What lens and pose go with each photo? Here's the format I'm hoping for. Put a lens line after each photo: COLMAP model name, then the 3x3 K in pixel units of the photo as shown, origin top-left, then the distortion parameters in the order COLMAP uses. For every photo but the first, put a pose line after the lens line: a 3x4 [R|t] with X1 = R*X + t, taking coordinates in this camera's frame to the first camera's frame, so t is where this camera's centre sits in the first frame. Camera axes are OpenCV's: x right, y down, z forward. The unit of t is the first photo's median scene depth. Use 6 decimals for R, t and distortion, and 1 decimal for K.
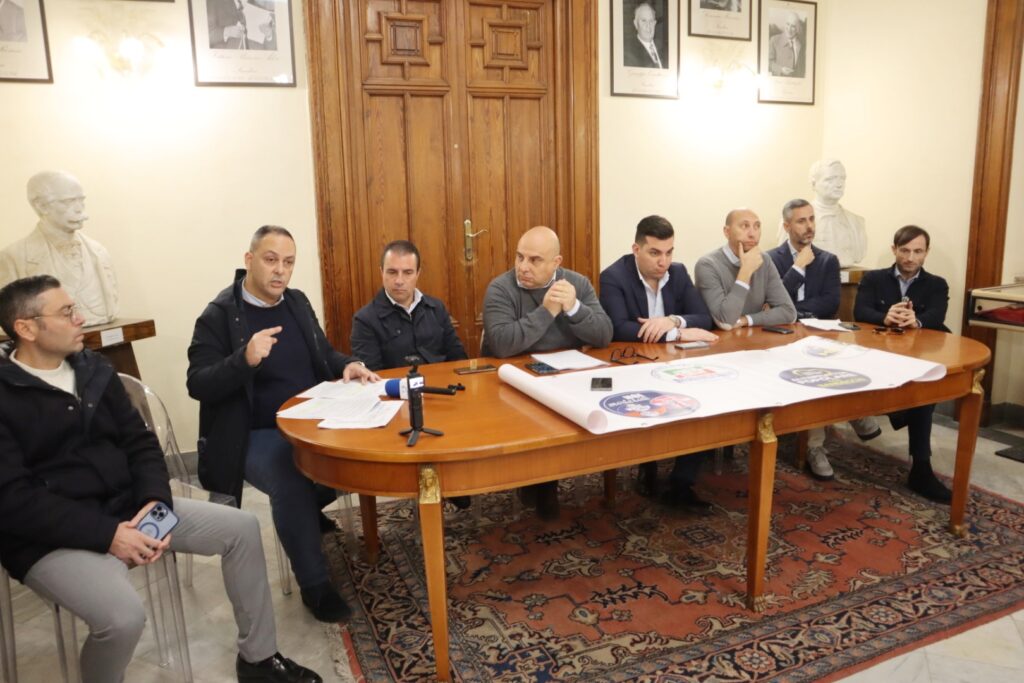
lens RADIAL K [[749.5, 0, 512.0], [0, 749.5, 341.5], [0, 0, 1]] dist [-0.113073, 0.089746]
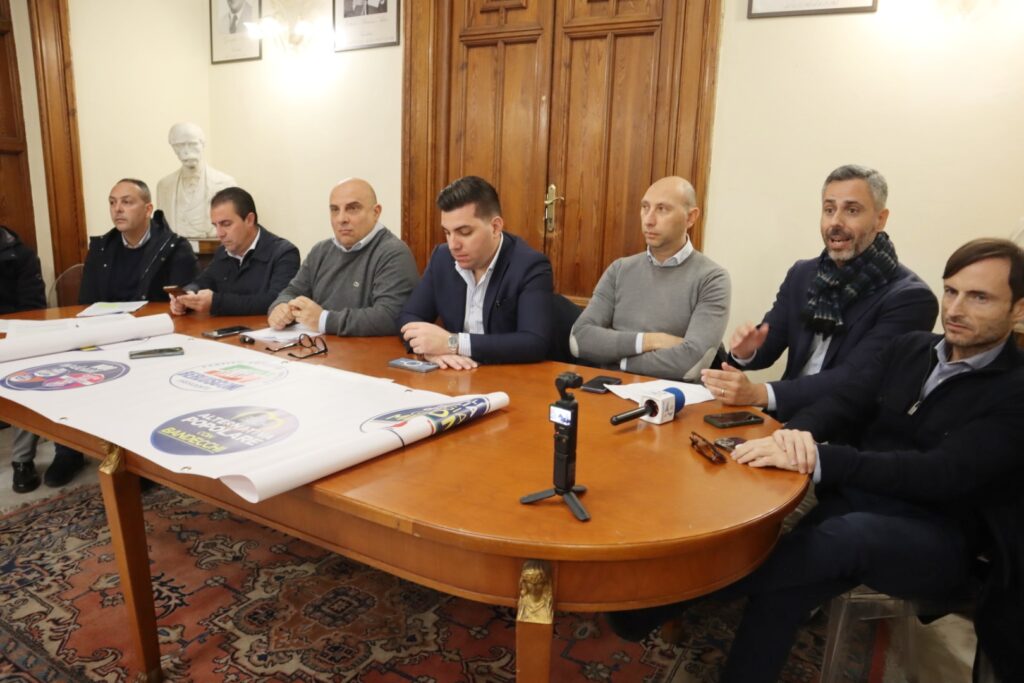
lens RADIAL K [[709.6, 0, 512.0], [0, 709.6, 341.5], [0, 0, 1]] dist [-0.122897, 0.080201]
pose [[0.600962, 0.224373, -0.767139, 0.621406], [-0.196145, 0.971840, 0.130588, -0.090625], [0.774837, 0.071992, 0.628048, 0.503317]]
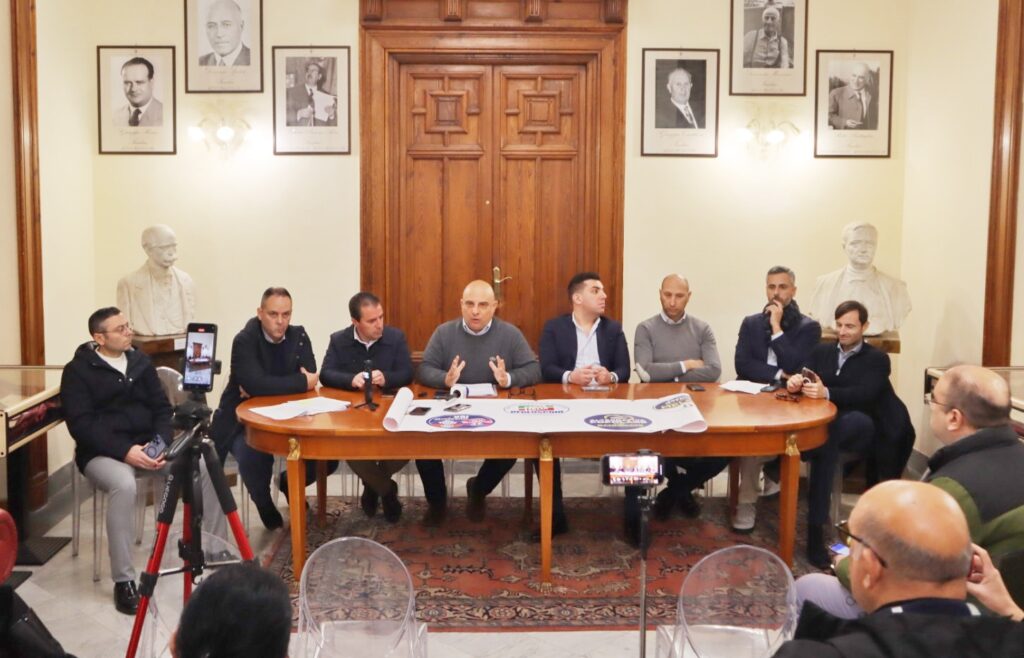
lens RADIAL K [[1056.1, 0, 466.9], [0, 1056.1, 276.1], [0, 0, 1]] dist [-0.095452, 0.278811]
pose [[0.926081, 0.058708, -0.372729, 0.527023], [-0.096796, 0.991728, -0.084295, -0.013285], [0.364697, 0.114143, 0.924104, -0.509819]]
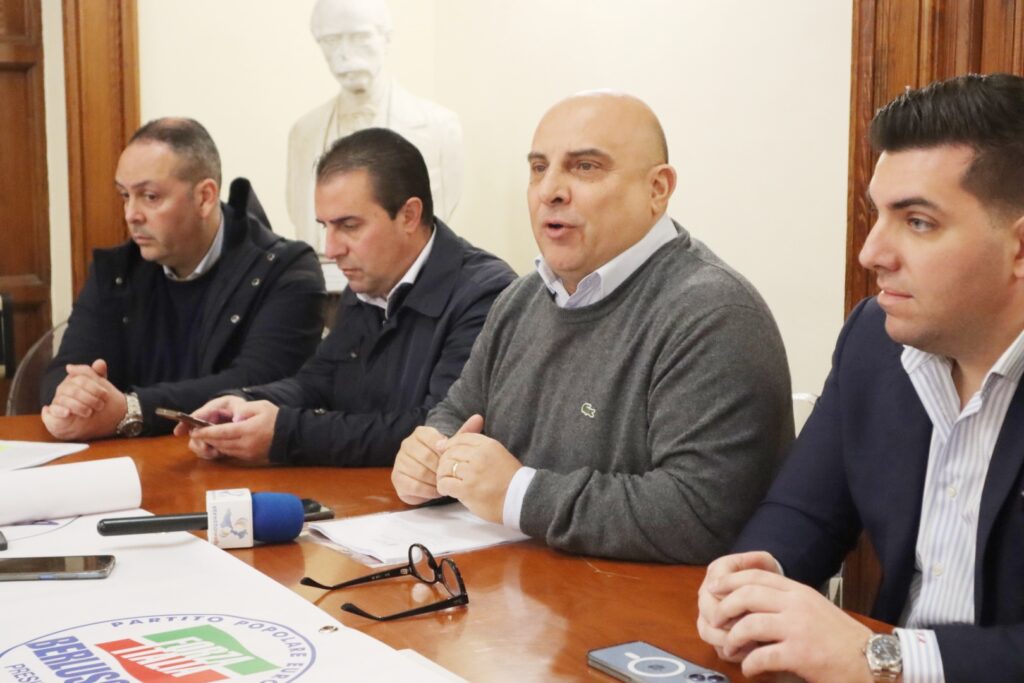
lens RADIAL K [[1655.1, 0, 512.0], [0, 1655.1, 341.5], [0, 0, 1]] dist [-0.302929, 2.074916]
pose [[0.207349, 0.165752, -0.964123, 0.535812], [-0.187685, 0.973974, 0.127081, -0.109712], [0.960094, 0.154602, 0.233062, 0.629900]]
